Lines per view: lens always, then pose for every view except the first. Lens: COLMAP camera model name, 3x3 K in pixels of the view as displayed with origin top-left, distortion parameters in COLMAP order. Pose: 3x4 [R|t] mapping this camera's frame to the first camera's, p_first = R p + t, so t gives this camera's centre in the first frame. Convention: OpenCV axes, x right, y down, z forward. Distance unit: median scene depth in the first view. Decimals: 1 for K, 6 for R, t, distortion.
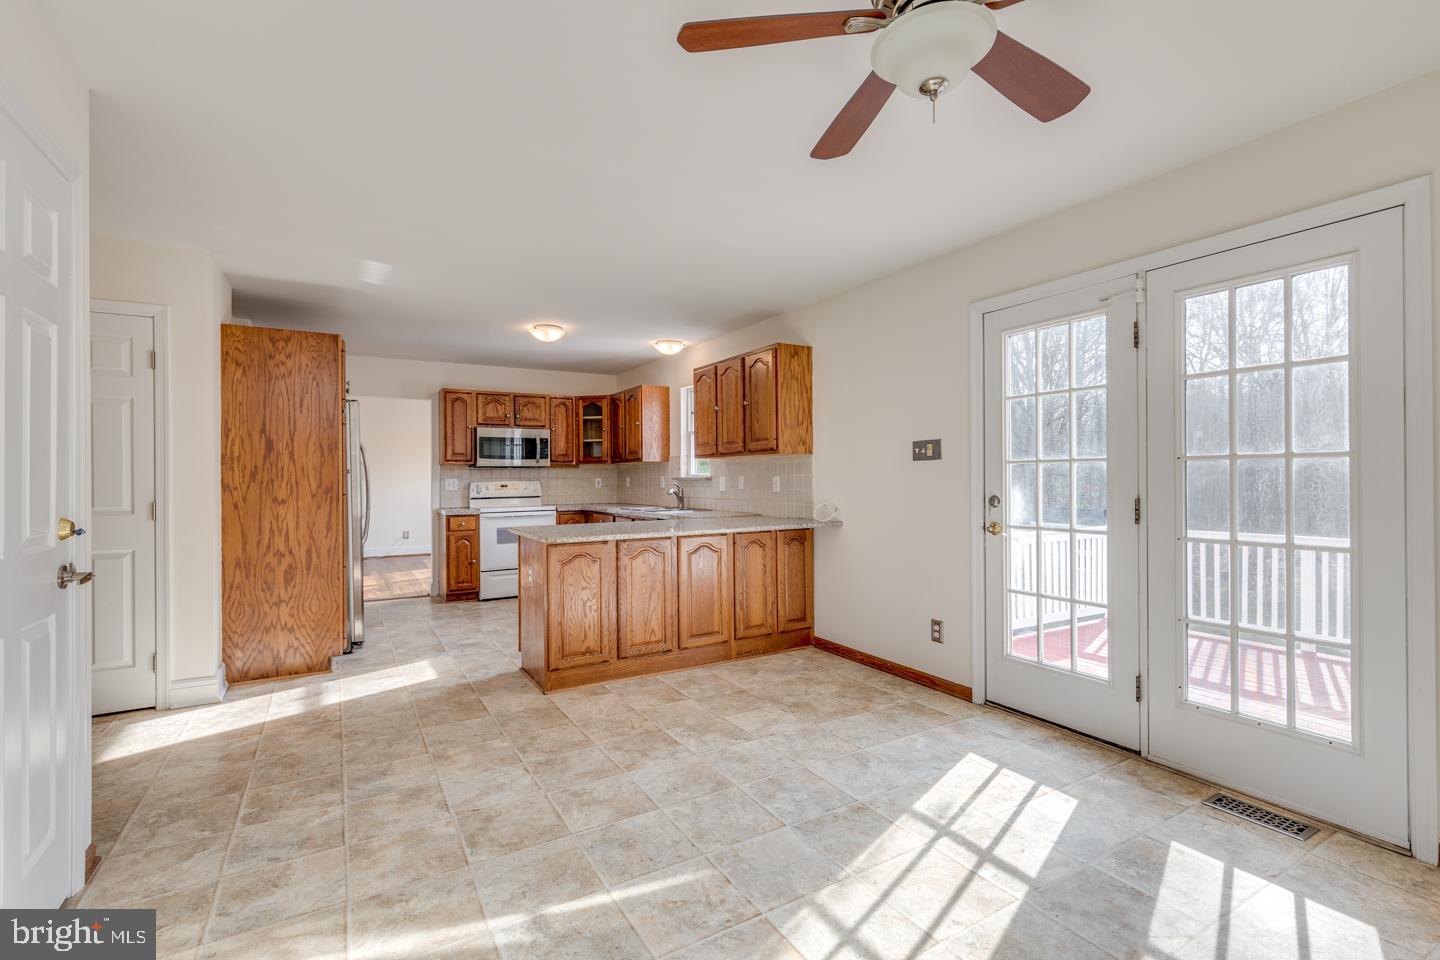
lens RADIAL K [[650.3, 0, 726.6], [0, 650.3, 475.3], [0, 0, 1]] dist [0.004868, -0.000250]
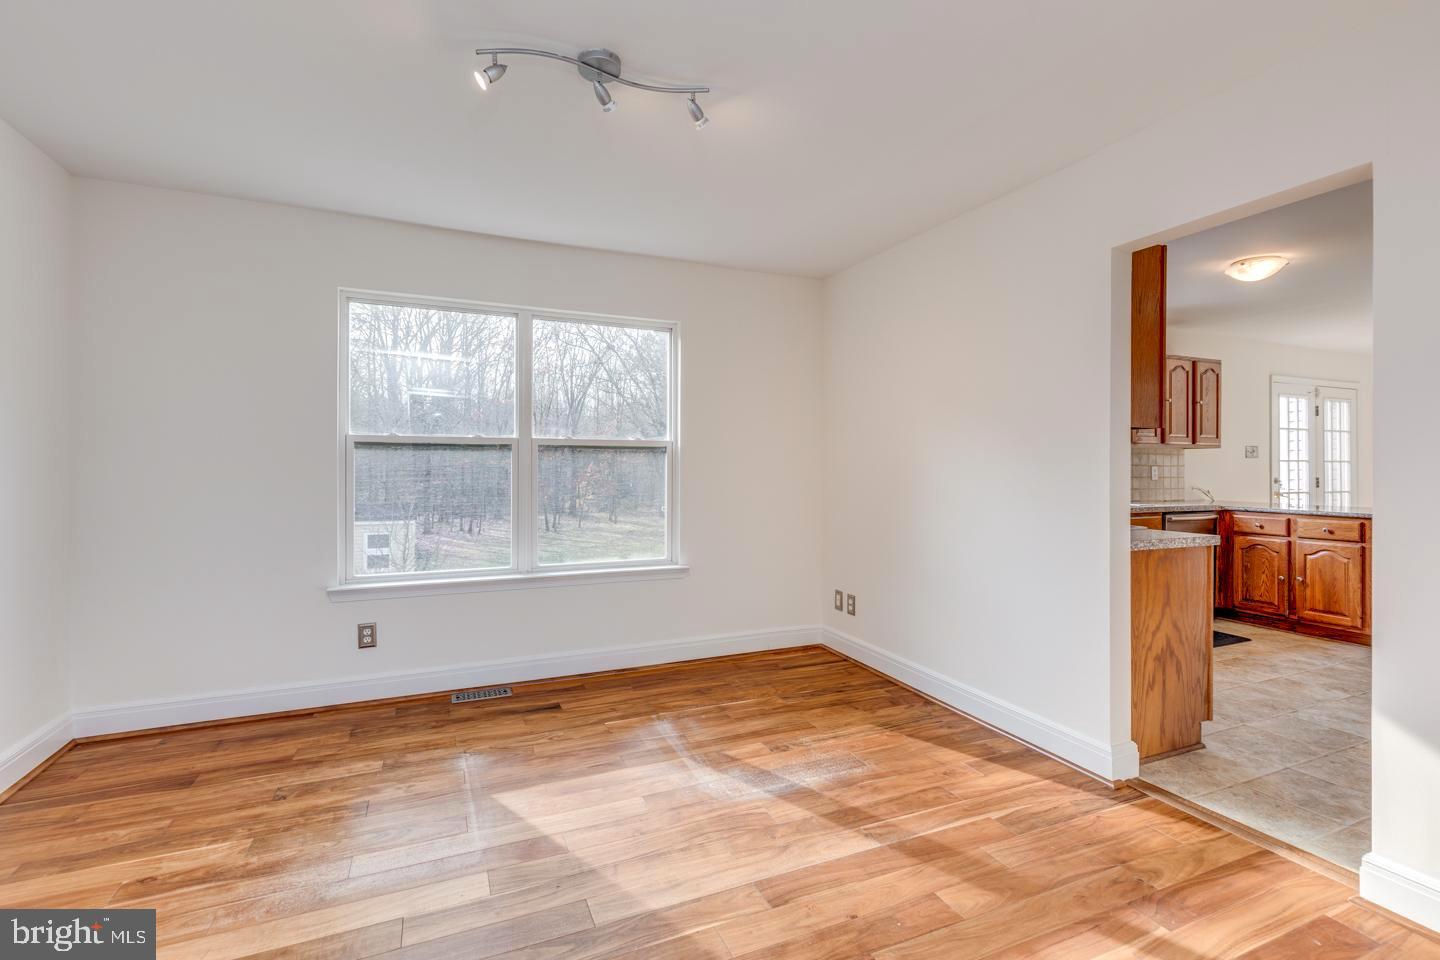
lens RADIAL K [[650.3, 0, 724.9], [0, 650.3, 469.6], [0, 0, 1]] dist [0.004868, -0.000250]
pose [[0.130274, 0.002995, 0.991473, -1.422298], [-0.007537, 0.999970, -0.002030, 0.018569], [-0.991449, -0.007208, 0.130293, 1.959057]]
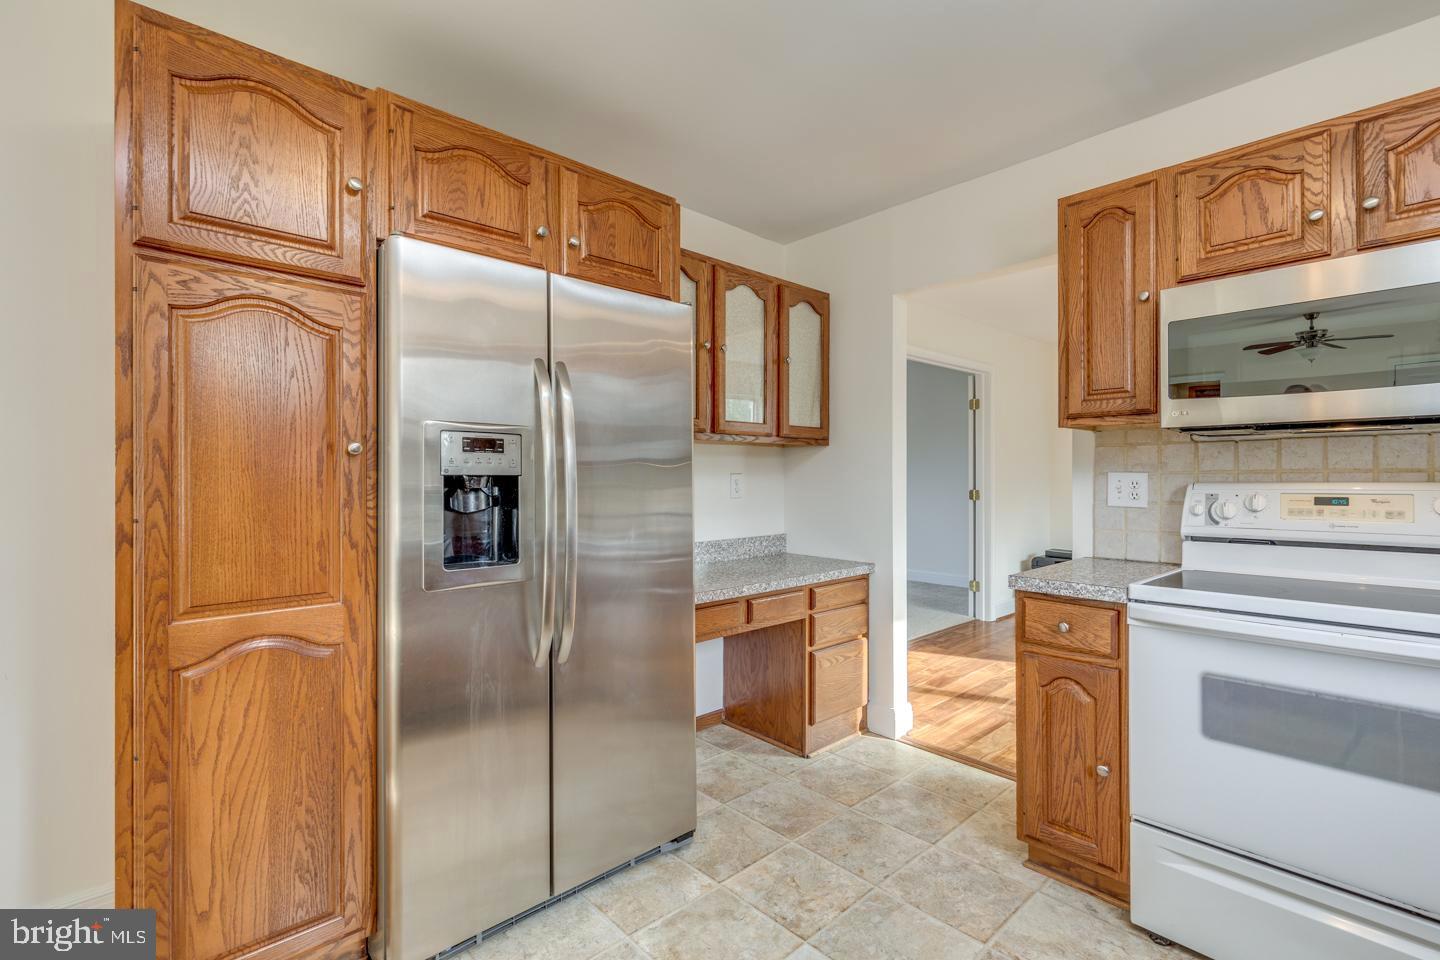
lens RADIAL K [[650.3, 0, 716.2], [0, 650.3, 477.2], [0, 0, 1]] dist [0.004868, -0.000250]
pose [[0.203676, 0.006360, -0.979018, -0.234430], [0.002406, 0.999973, 0.006997, 0.007745], [0.979035, -0.003781, 0.203655, 1.215503]]
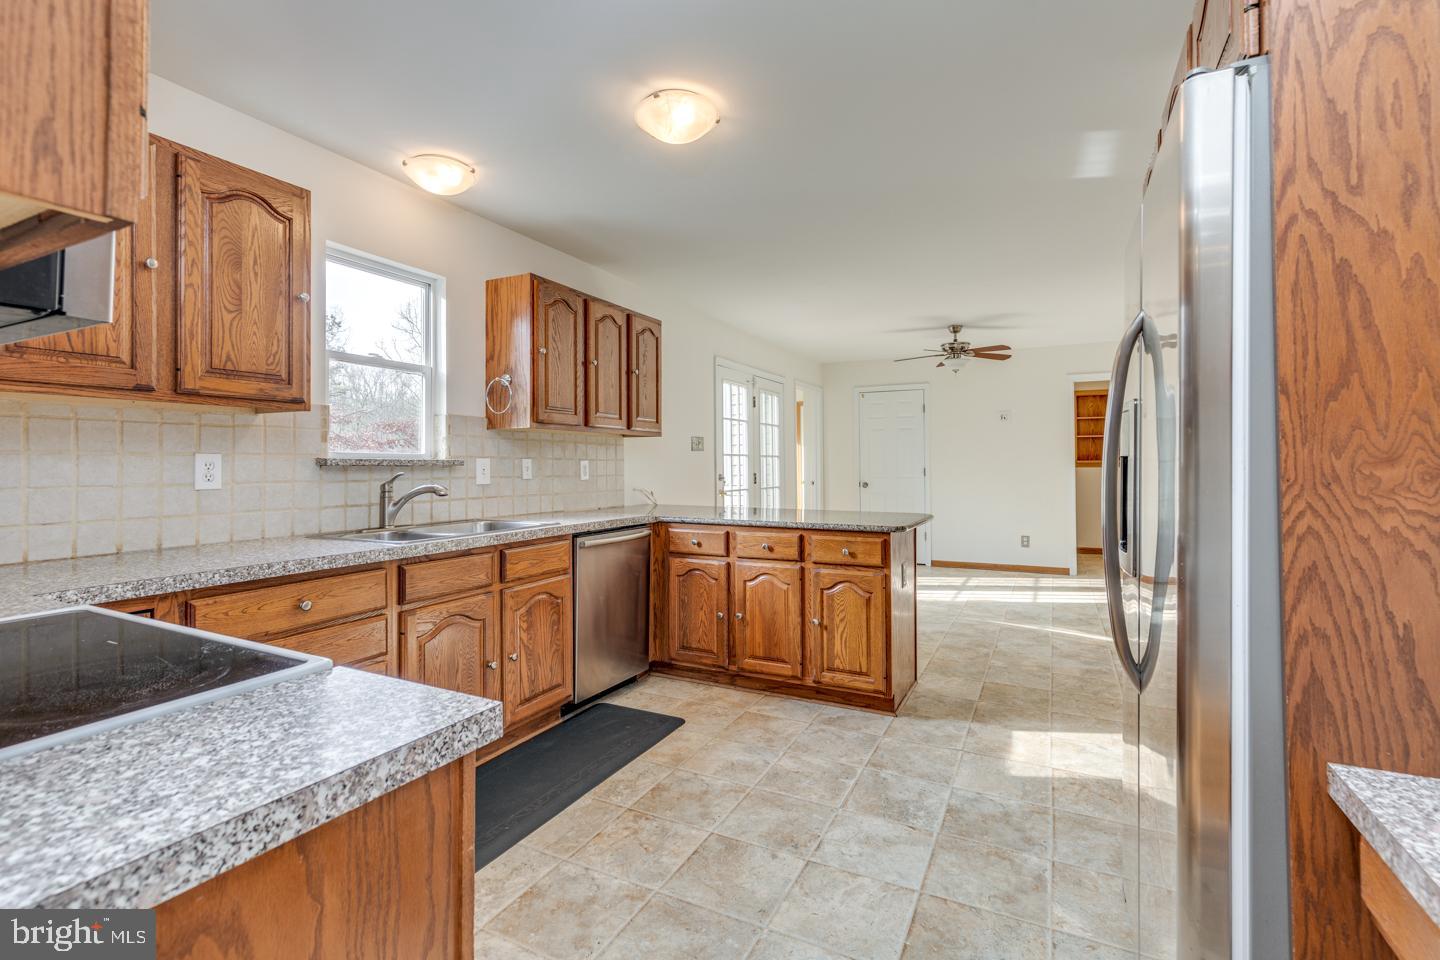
lens RADIAL K [[650.3, 0, 719.6], [0, 650.3, 457.4], [0, 0, 1]] dist [0.004868, -0.000250]
pose [[-0.526299, 0.016998, 0.850130, -0.848262], [0.001150, 0.999813, -0.019279, 0.016186], [-0.850299, -0.009169, -0.526220, 1.565136]]
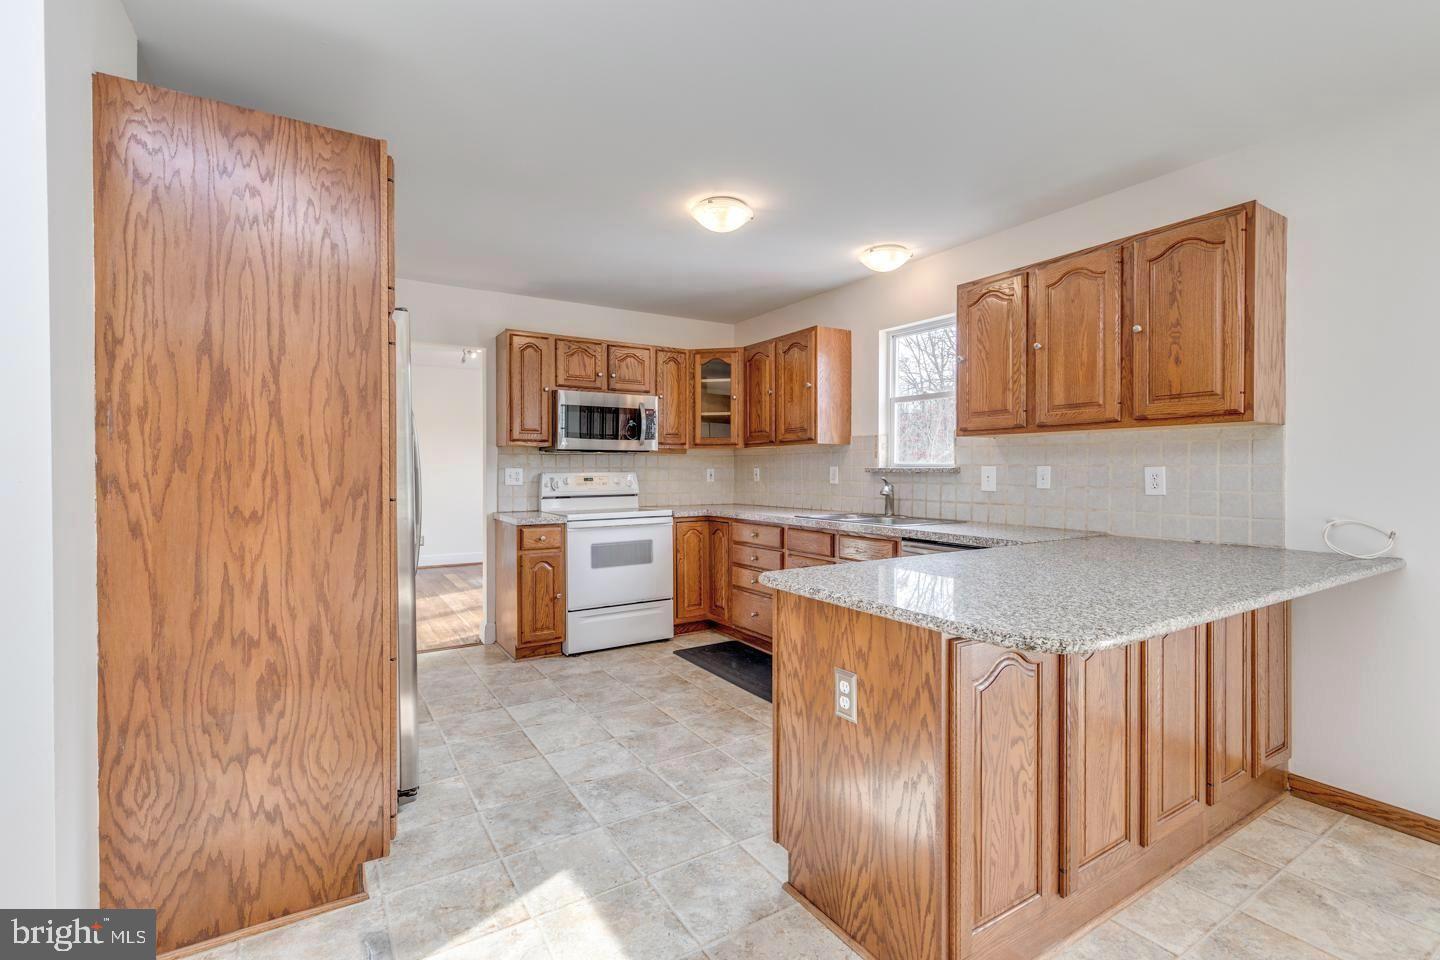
lens RADIAL K [[650.3, 0, 726.7], [0, 650.3, 475.5], [0, 0, 1]] dist [0.004868, -0.000250]
pose [[0.999691, 0.006421, 0.024012, -0.369187], [-0.006713, 0.999904, 0.012086, 0.005615], [-0.023932, -0.012244, 0.999639, 0.547456]]
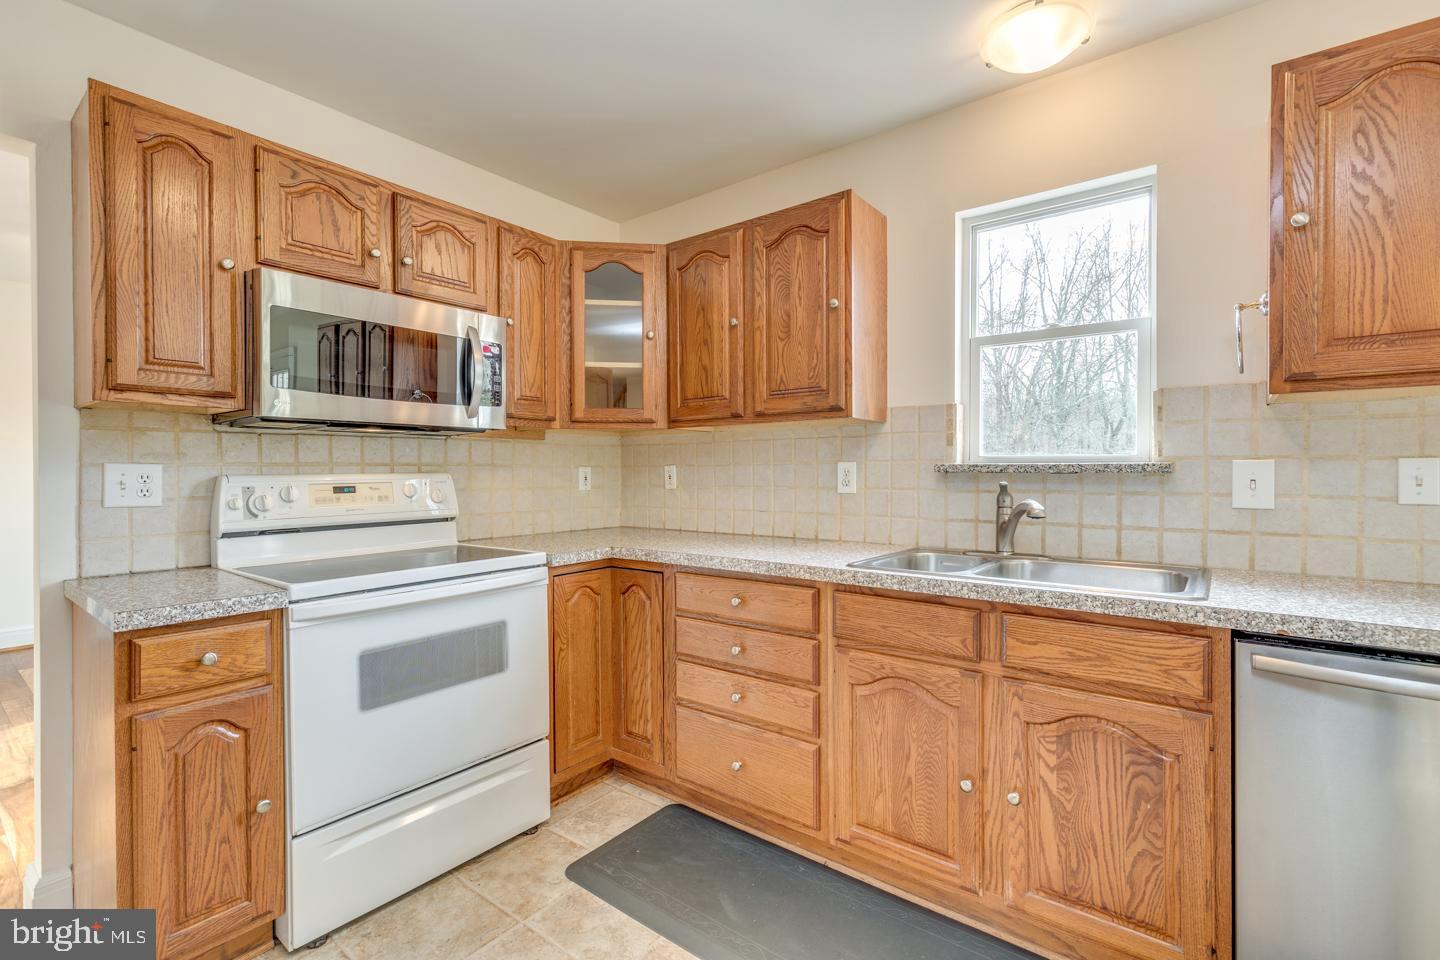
lens RADIAL K [[650.3, 0, 724.7], [0, 650.3, 475.4], [0, 0, 1]] dist [0.004868, -0.000250]
pose [[0.933676, 0.002660, 0.358109, -0.489432], [-0.005955, 0.999949, 0.008097, 0.010581], [-0.358070, -0.009692, 0.933645, 1.109398]]
